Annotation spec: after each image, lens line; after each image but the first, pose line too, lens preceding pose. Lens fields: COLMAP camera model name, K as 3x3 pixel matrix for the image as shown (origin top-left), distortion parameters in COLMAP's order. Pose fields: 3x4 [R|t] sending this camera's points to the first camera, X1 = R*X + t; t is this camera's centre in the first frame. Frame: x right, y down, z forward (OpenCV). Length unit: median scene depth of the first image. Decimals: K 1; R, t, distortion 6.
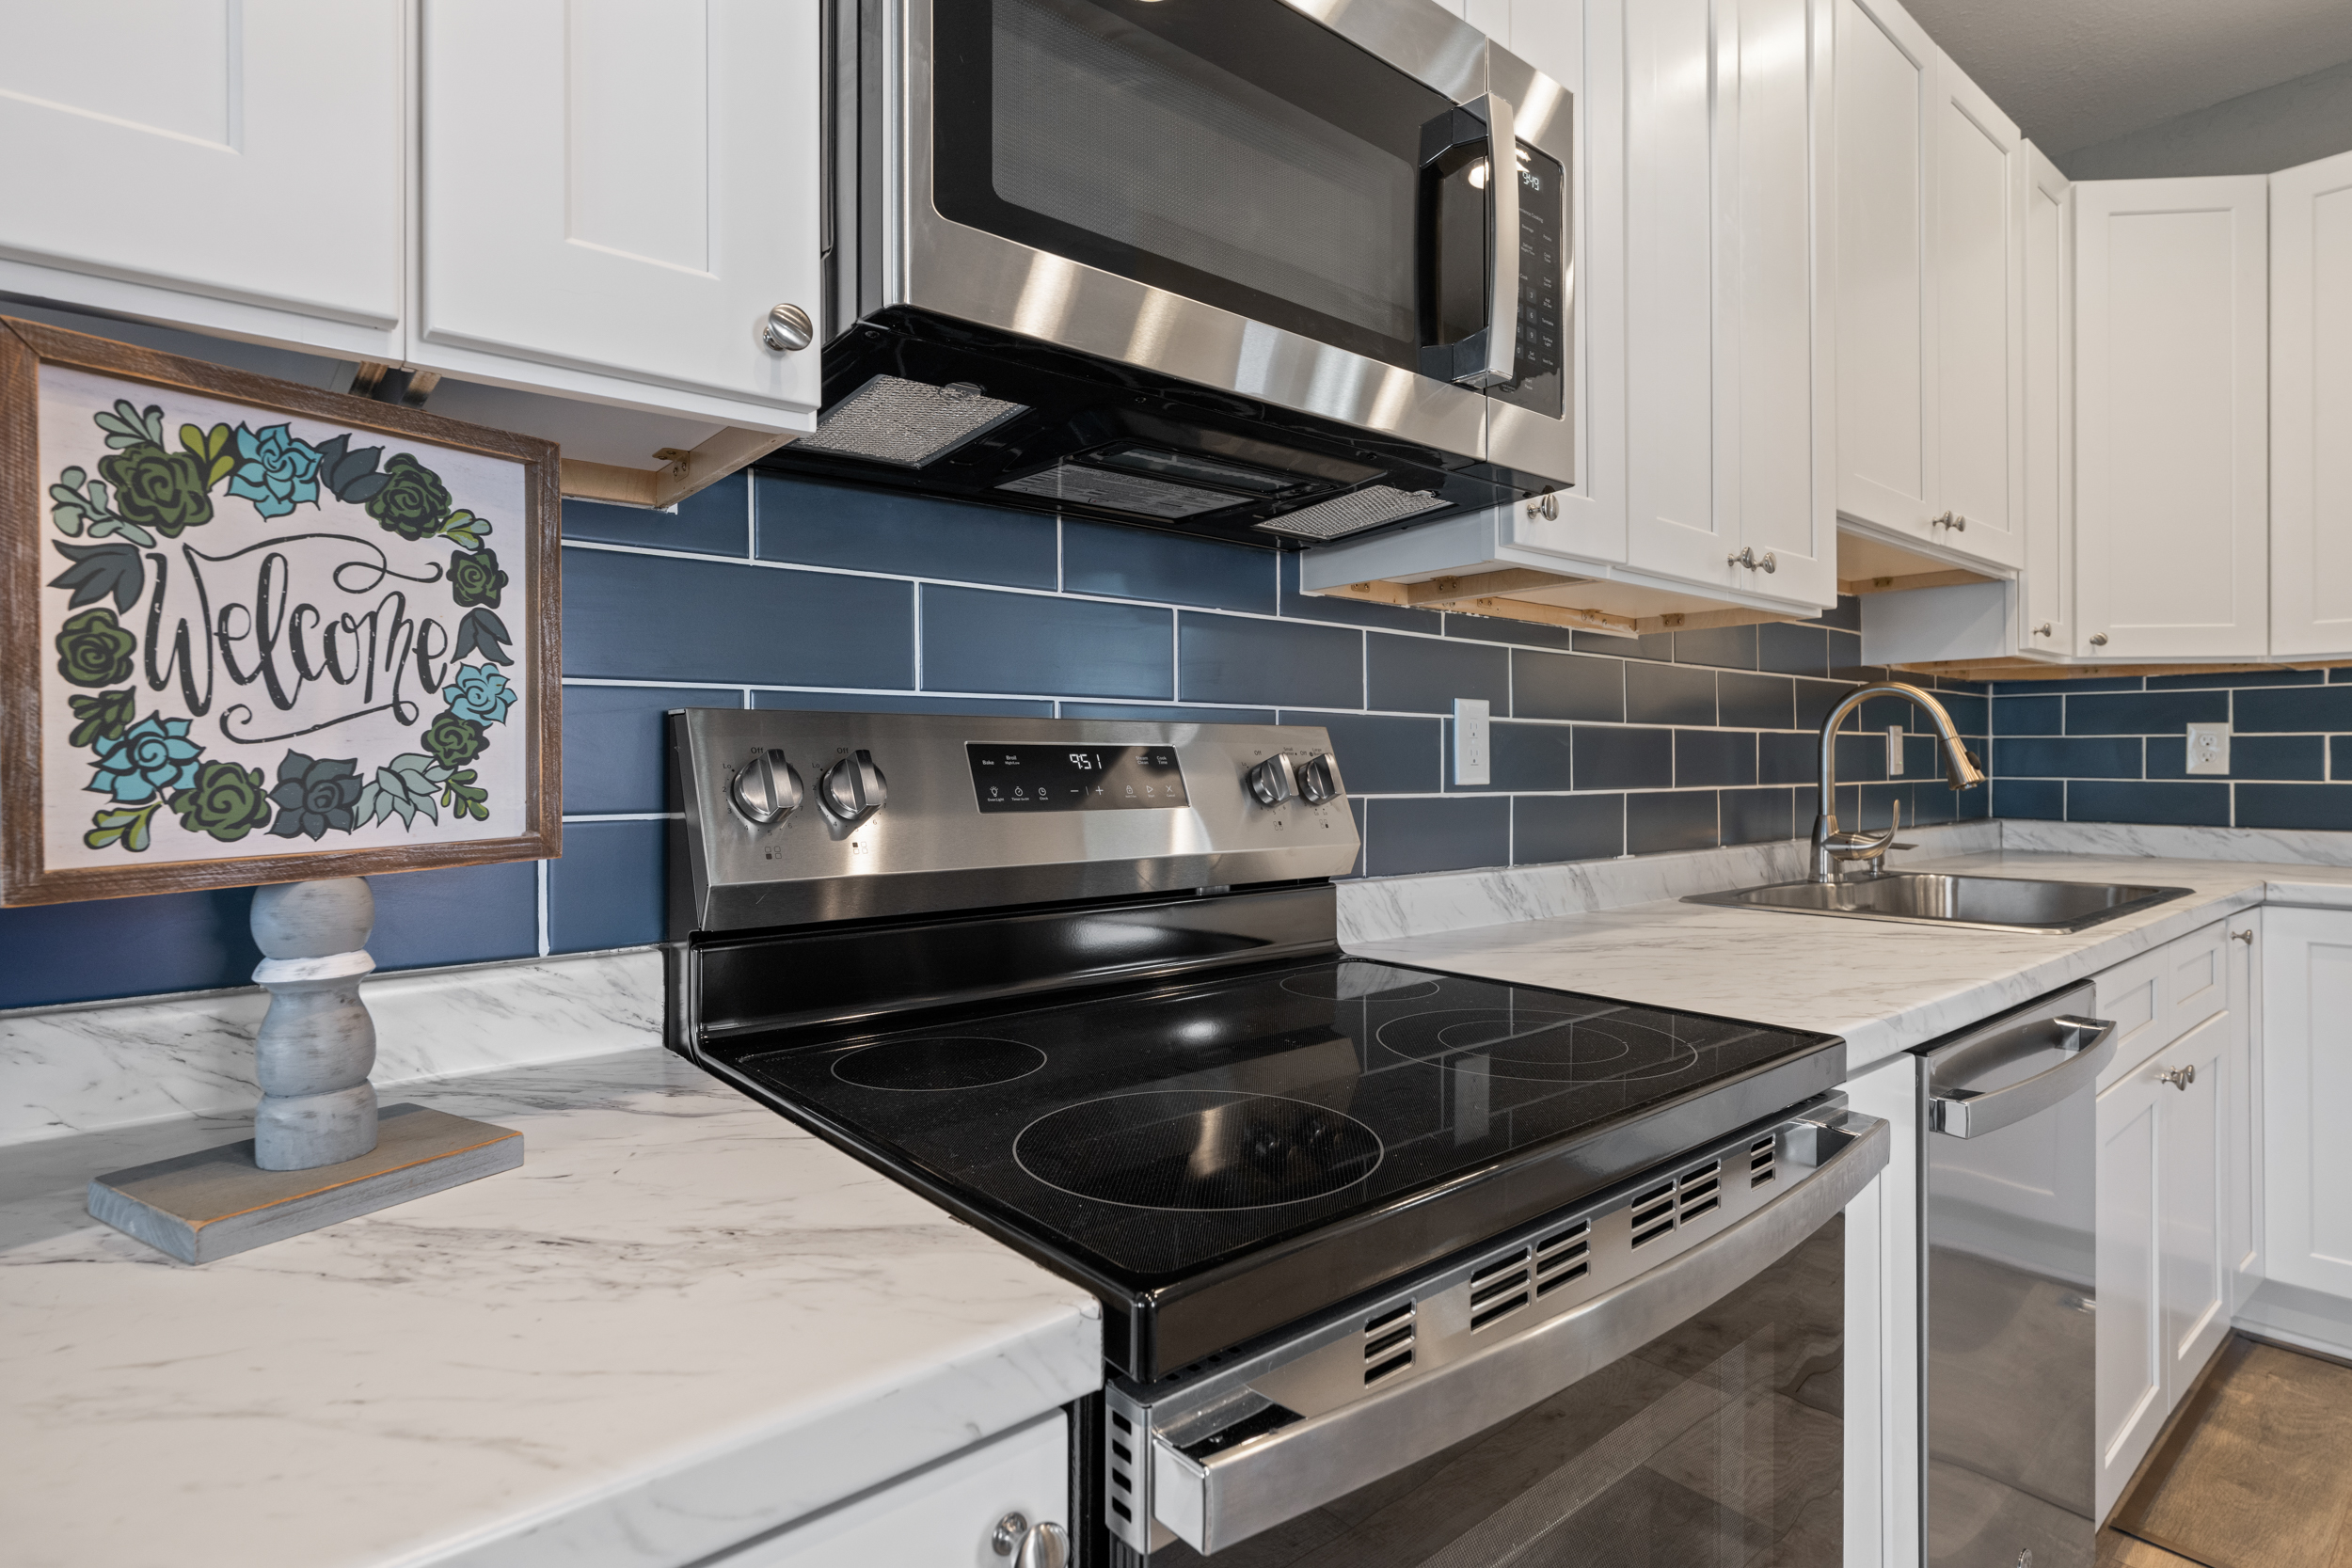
lens RADIAL K [[1184.1, 0, 1180.0], [0, 1184.1, 759.0], [0, 0, 1]] dist [0.000688, -0.000100]
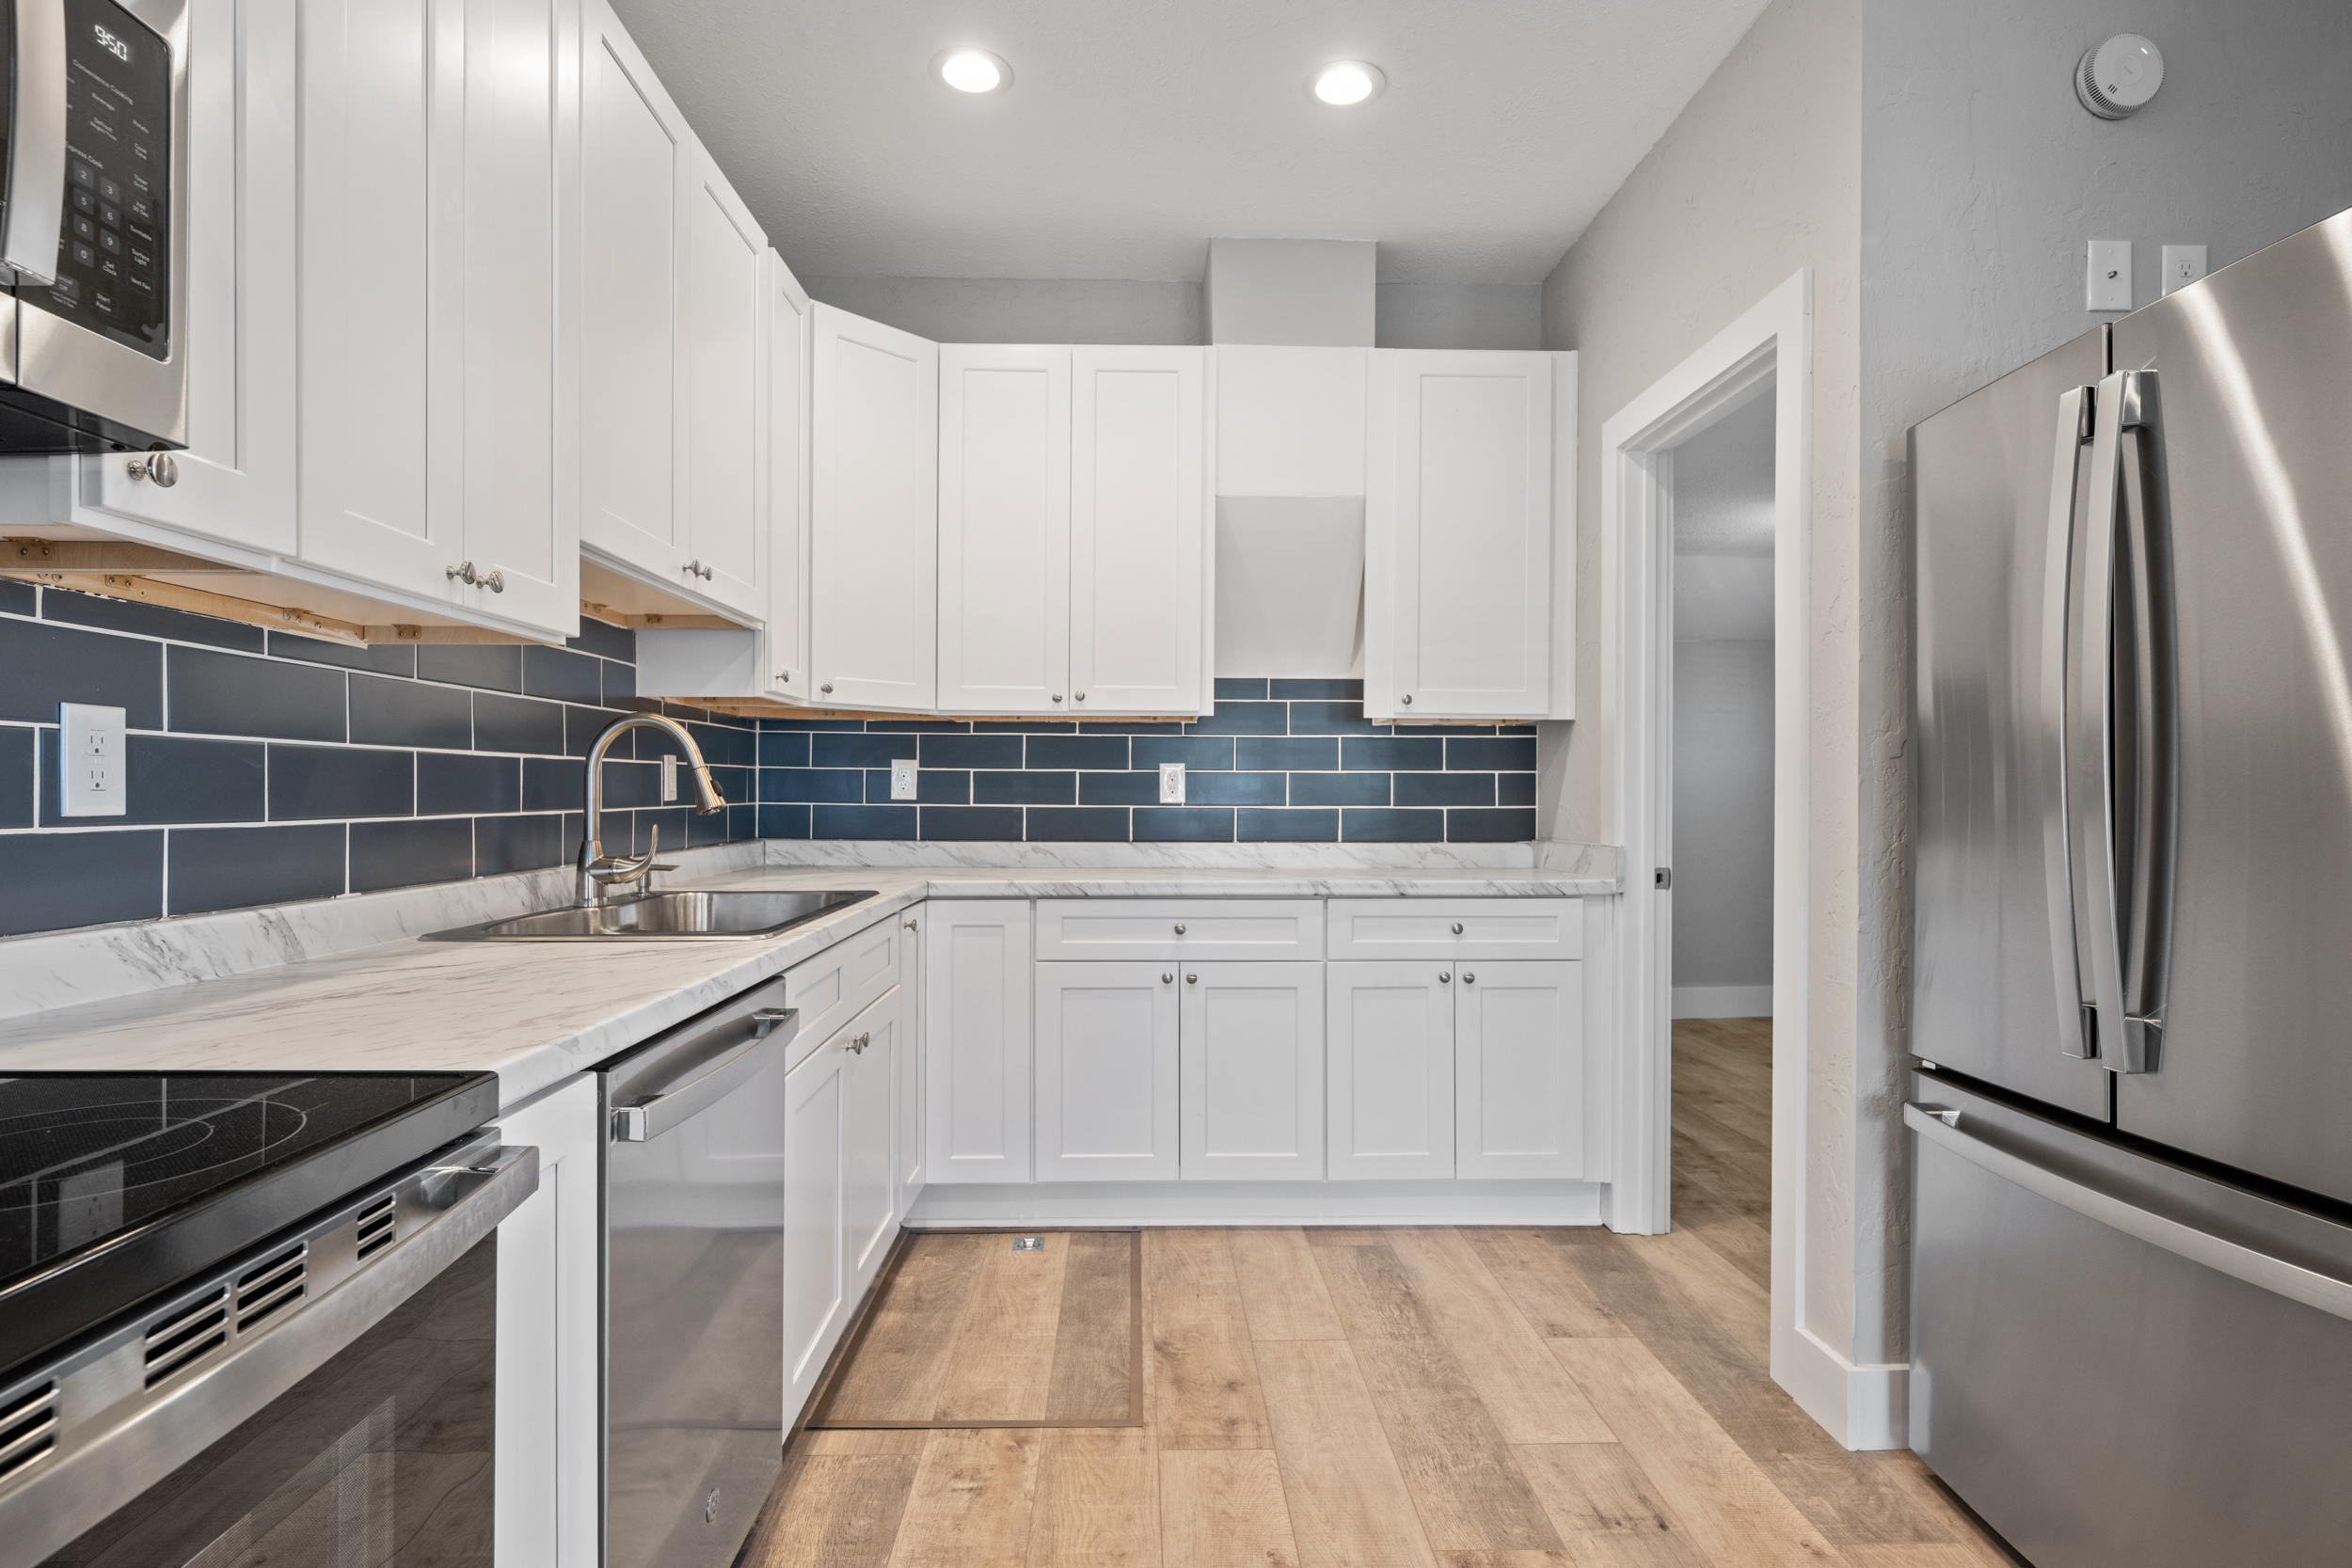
lens RADIAL K [[1175.9, 0, 1166.8], [0, 1175.9, 794.2], [0, 0, 1]] dist [-0.001422, -0.000063]
pose [[0.621915, 0.001923, 0.783082, 0.071093], [-0.008783, 0.999951, 0.004520, -0.001792], [-0.783035, -0.009689, 0.621902, -0.017518]]
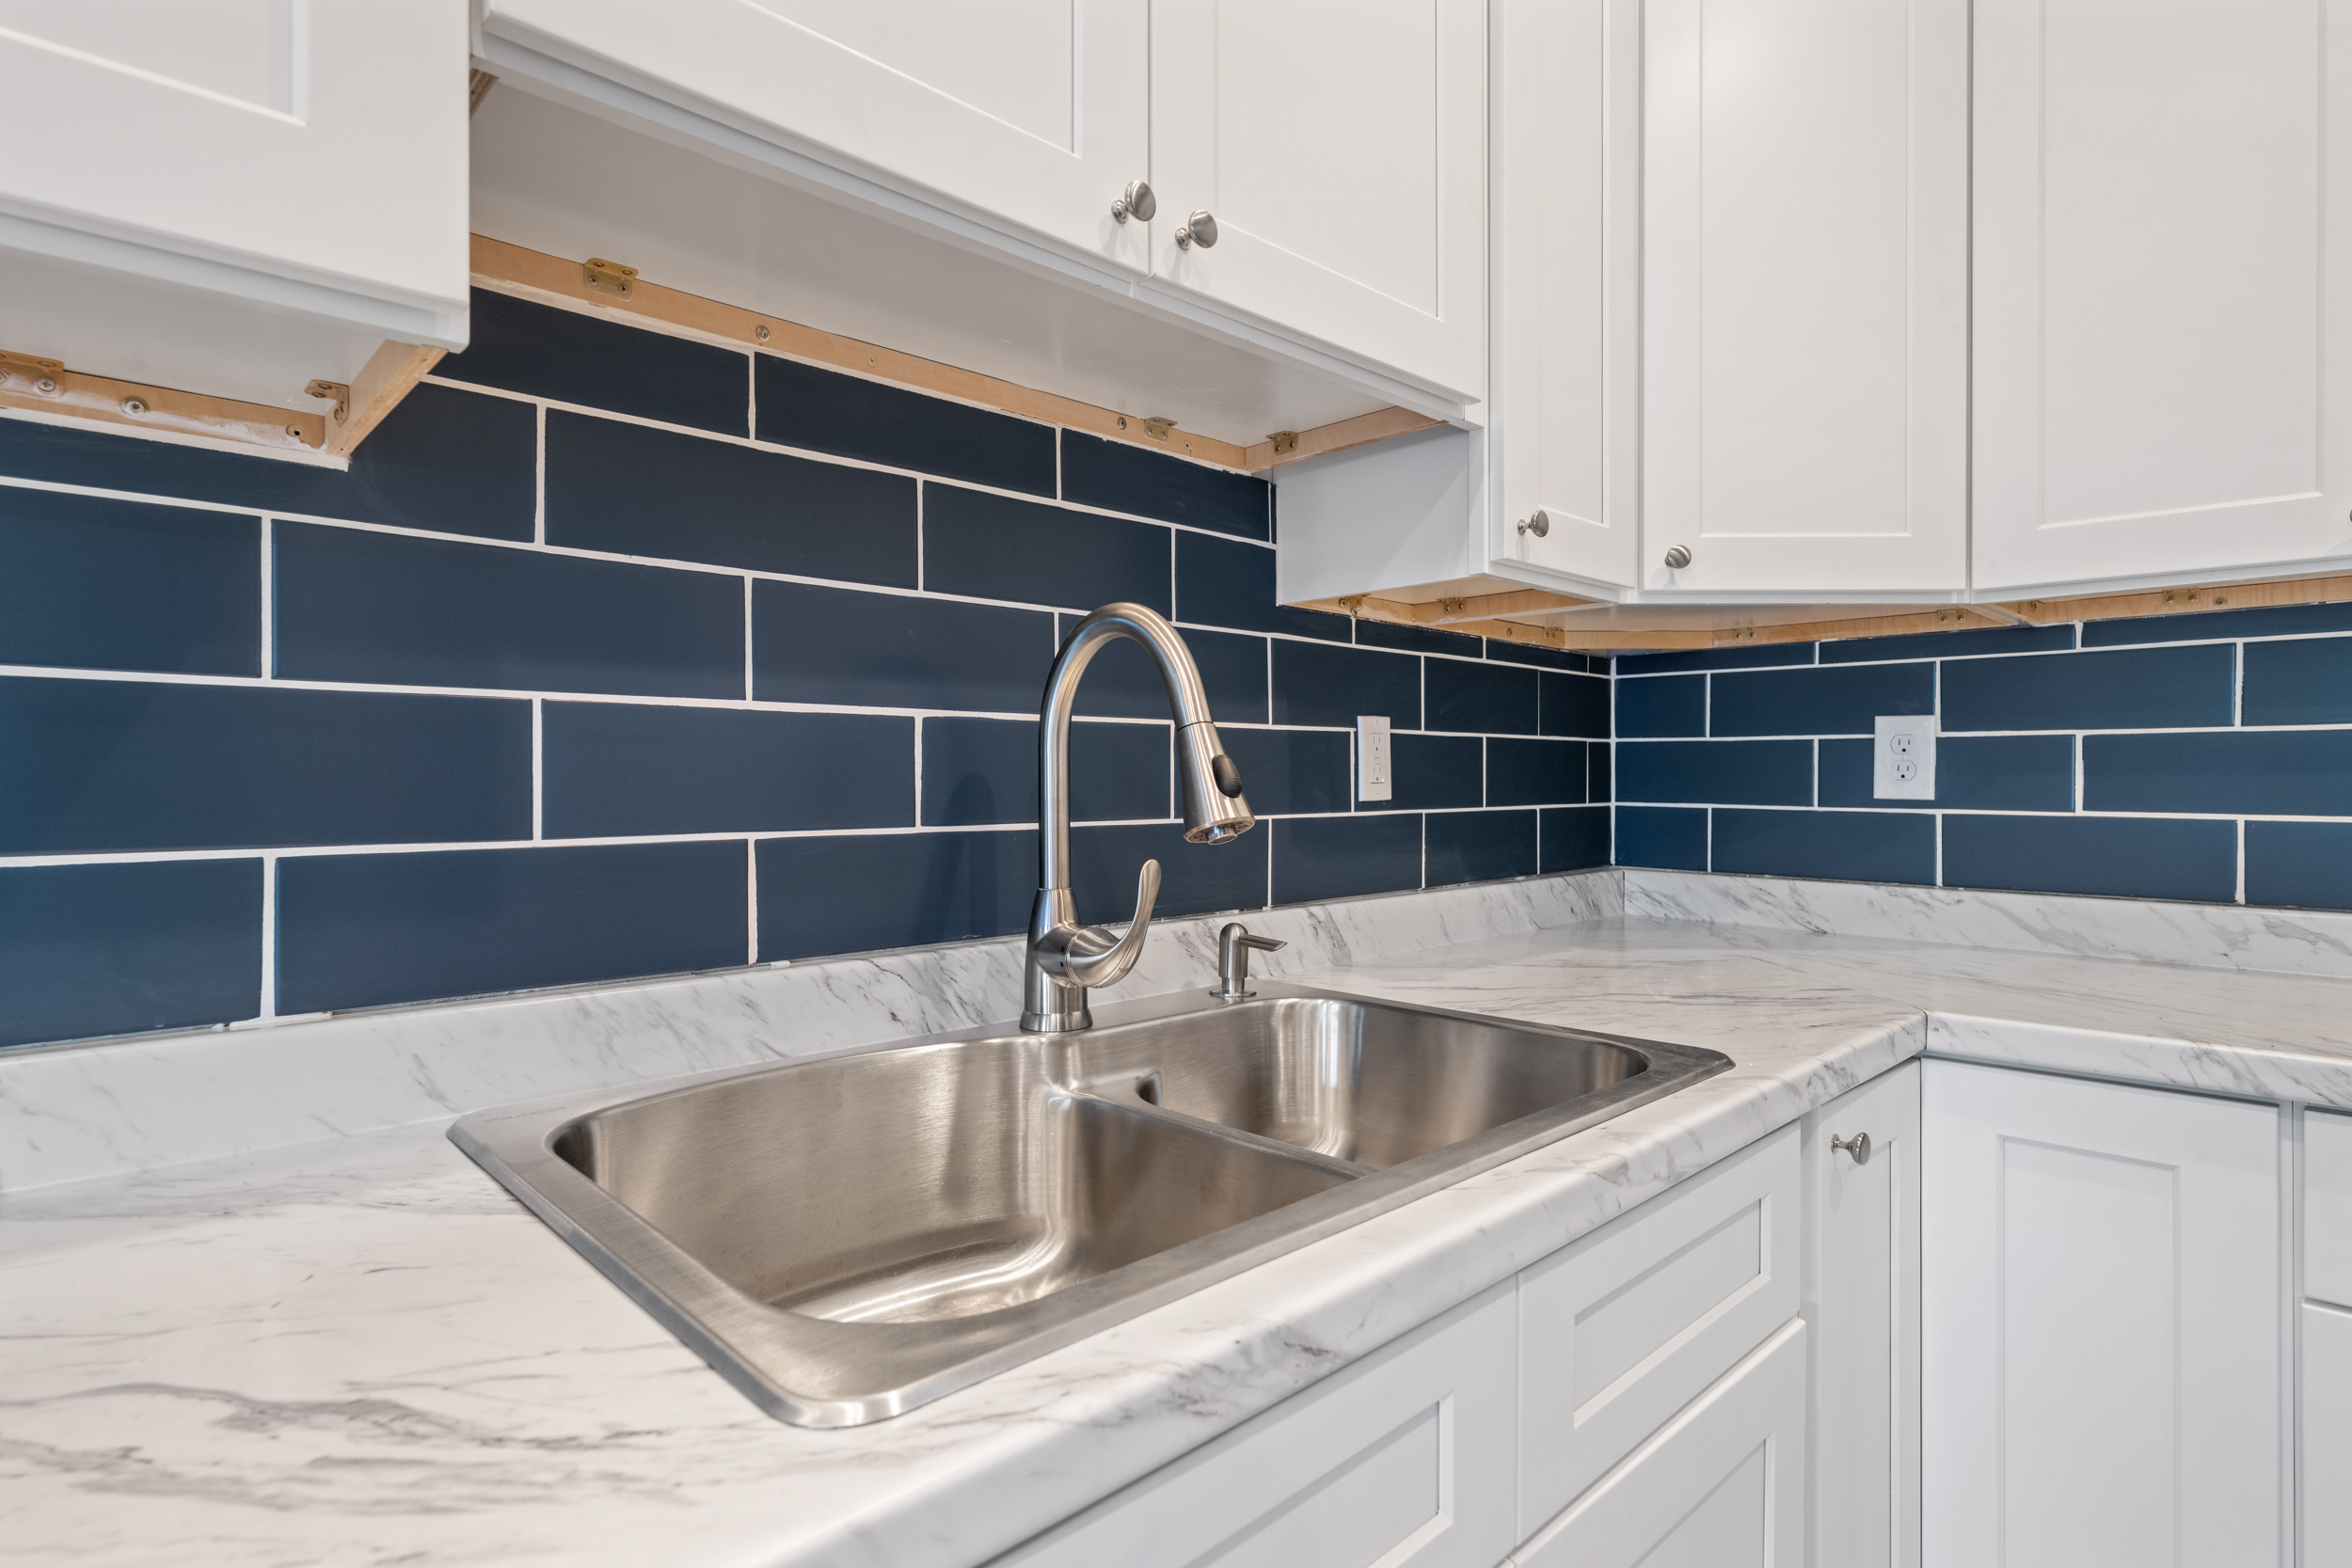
lens RADIAL K [[1195.9, 0, 1173.2], [0, 1195.9, 785.0], [0, 0, 1]] dist [-0.001295, -0.000198]
pose [[0.997782, 0.000859, 0.066559, 0.646887], [-0.001458, 0.999959, 0.008948, 0.000546], [-0.066548, -0.009025, 0.997742, 0.588873]]
